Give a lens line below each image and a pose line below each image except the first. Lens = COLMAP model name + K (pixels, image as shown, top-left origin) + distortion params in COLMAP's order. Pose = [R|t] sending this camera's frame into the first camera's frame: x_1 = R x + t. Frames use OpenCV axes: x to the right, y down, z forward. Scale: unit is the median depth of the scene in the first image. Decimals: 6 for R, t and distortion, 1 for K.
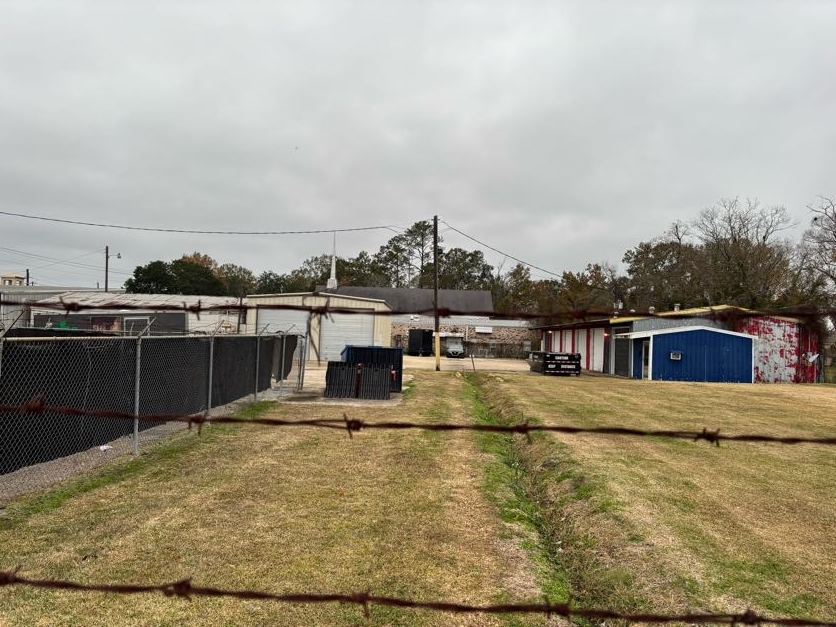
lens RADIAL K [[626.8, 0, 407.8], [0, 626.8, 309.9], [0, 0, 1]] dist [0.064151, -0.070189]
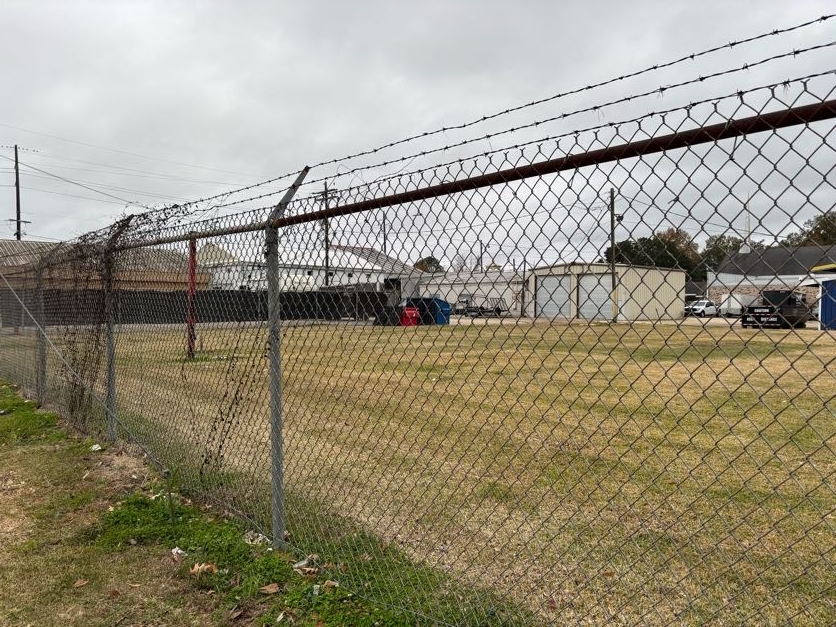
lens RADIAL K [[626.8, 0, 419.4], [0, 626.8, 309.7], [0, 0, 1]] dist [0.064151, -0.070189]
pose [[0.687195, -0.022209, -0.726134, 0.596245], [0.048426, 0.998710, 0.015284, 0.034291], [0.724857, -0.045667, 0.687384, -0.065281]]
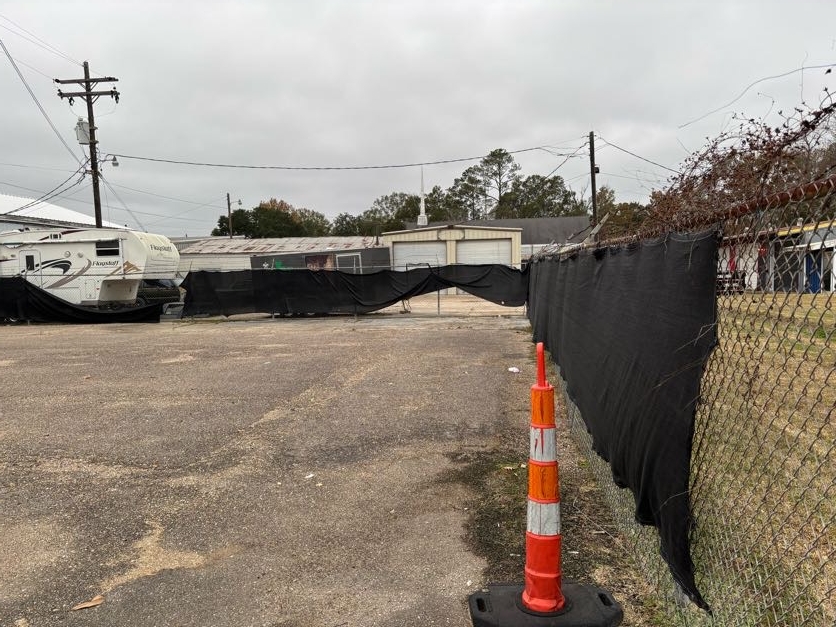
lens RADIAL K [[626.8, 0, 413.4], [0, 626.8, 314.7], [0, 0, 1]] dist [0.064151, -0.070189]
pose [[0.994746, -0.051806, -0.088294, -0.140453], [0.061019, 0.992591, 0.105067, 0.005155], [0.082197, -0.109902, 0.990538, 0.005583]]
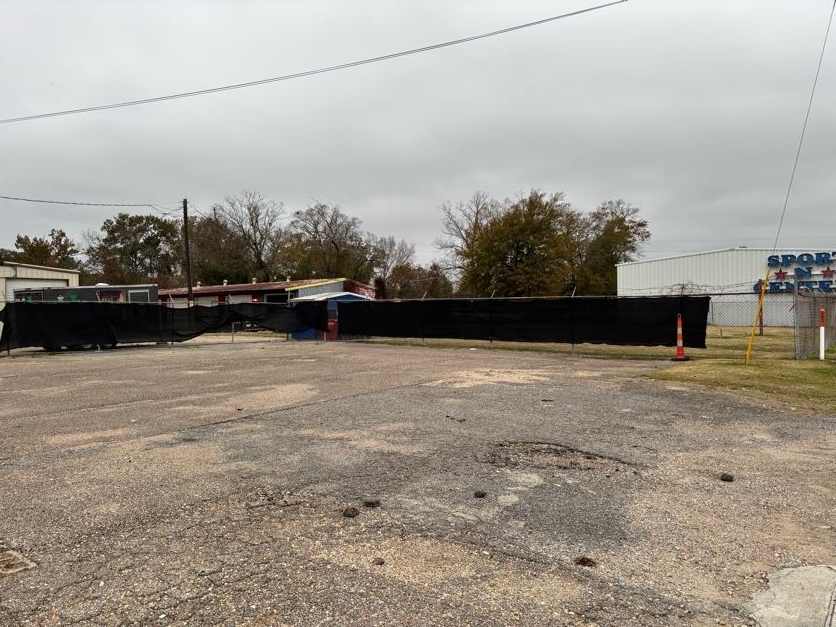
lens RADIAL K [[626.8, 0, 424.1], [0, 626.8, 313.1], [0, 0, 1]] dist [0.064151, -0.070189]
pose [[0.578964, -0.041607, 0.814291, -0.609162], [-0.004922, 0.998501, 0.054518, -0.007090], [-0.815338, -0.035572, 0.577891, -0.035968]]
